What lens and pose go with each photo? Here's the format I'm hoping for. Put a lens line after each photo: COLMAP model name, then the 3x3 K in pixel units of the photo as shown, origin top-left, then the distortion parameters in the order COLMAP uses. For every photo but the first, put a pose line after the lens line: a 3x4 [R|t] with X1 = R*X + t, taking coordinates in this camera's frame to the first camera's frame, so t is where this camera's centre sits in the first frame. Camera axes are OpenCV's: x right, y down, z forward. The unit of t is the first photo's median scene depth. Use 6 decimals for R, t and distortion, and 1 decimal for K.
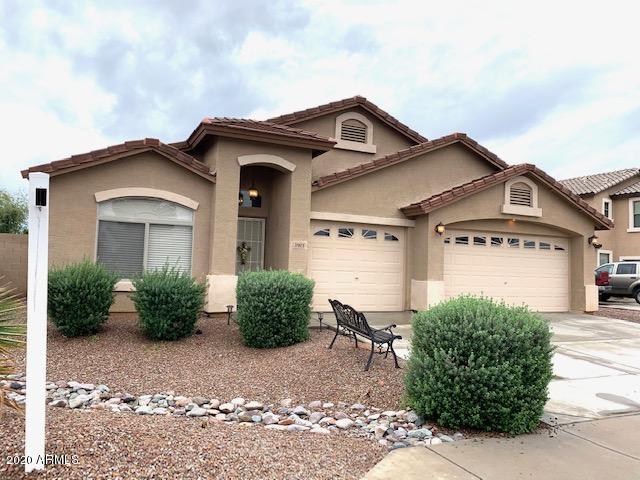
lens RADIAL K [[489.5, 0, 319.4], [0, 489.5, 229.3], [0, 0, 1]] dist [0.005785, -0.004752]
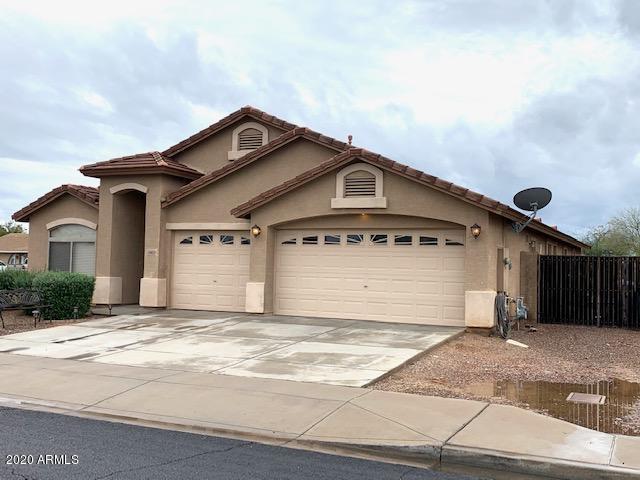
lens RADIAL K [[738.0, 0, 308.7], [0, 738.0, 239.9], [0, 0, 1]] dist [0.050561, 0.005672]
pose [[0.643129, -0.049779, -0.764138, 1.434498], [0.054883, 0.998315, -0.018842, 0.050515], [0.763789, -0.029820, 0.644777, 0.088999]]
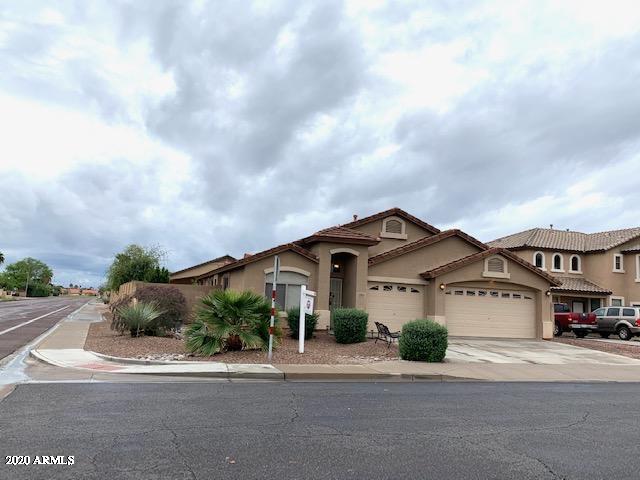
lens RADIAL K [[513.5, 0, 301.6], [0, 513.5, 226.4], [0, 0, 1]] dist [0.005818, -0.078504]
pose [[0.987581, -0.005707, -0.157009, 0.037549], [-0.006481, 0.997009, -0.077008, -0.067972], [0.156979, 0.077069, 0.984590, -0.875648]]
